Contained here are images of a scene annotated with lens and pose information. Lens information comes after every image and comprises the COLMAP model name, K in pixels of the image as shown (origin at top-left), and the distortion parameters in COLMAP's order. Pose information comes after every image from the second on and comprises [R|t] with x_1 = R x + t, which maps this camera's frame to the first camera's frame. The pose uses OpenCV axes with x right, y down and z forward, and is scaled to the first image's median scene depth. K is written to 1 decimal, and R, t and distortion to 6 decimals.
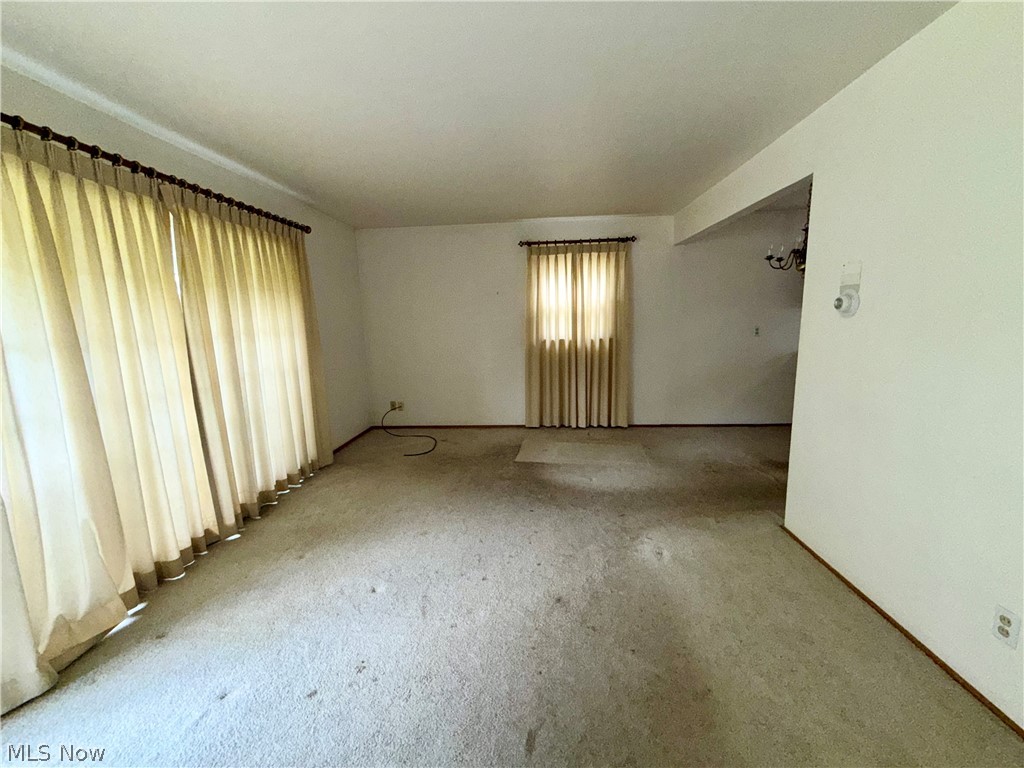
lens RADIAL K [[412.1, 0, 509.3], [0, 412.1, 387.8], [0, 0, 1]] dist [0.000976, 0.000082]
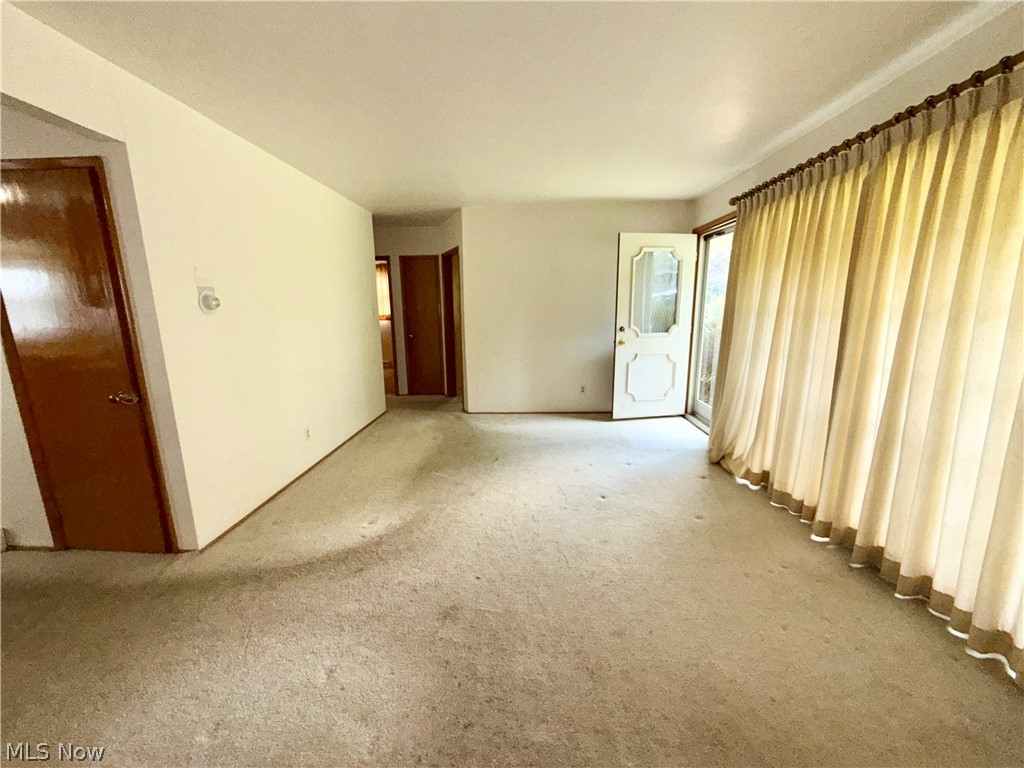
lens RADIAL K [[412.1, 0, 509.3], [0, 412.1, 387.8], [0, 0, 1]] dist [0.000976, 0.000082]
pose [[-0.998231, 0.059307, -0.004303, -0.018148], [0.053901, 0.933053, 0.355678, -0.297179], [0.025109, 0.354817, -0.934599, 1.716582]]
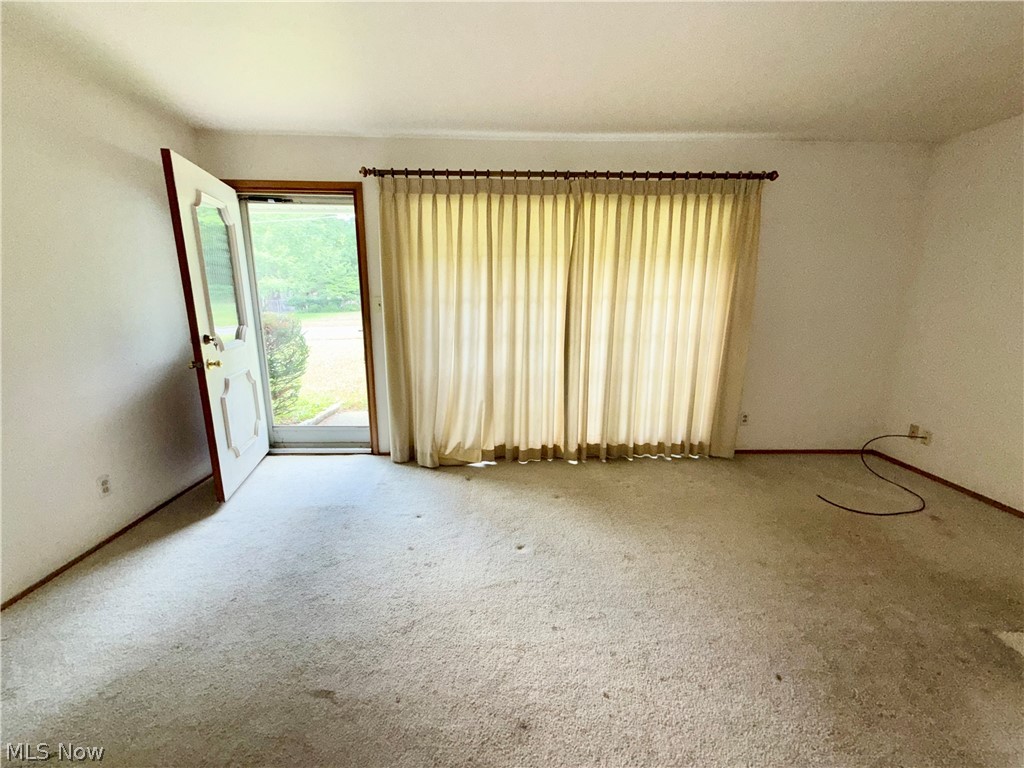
lens RADIAL K [[412.1, 0, 509.3], [0, 412.1, 387.8], [0, 0, 1]] dist [0.000976, 0.000082]
pose [[0.100632, 0.262834, -0.959579, 0.470117], [-0.173522, 0.954329, 0.243198, -0.130400], [0.979675, 0.142035, 0.141643, 0.601027]]
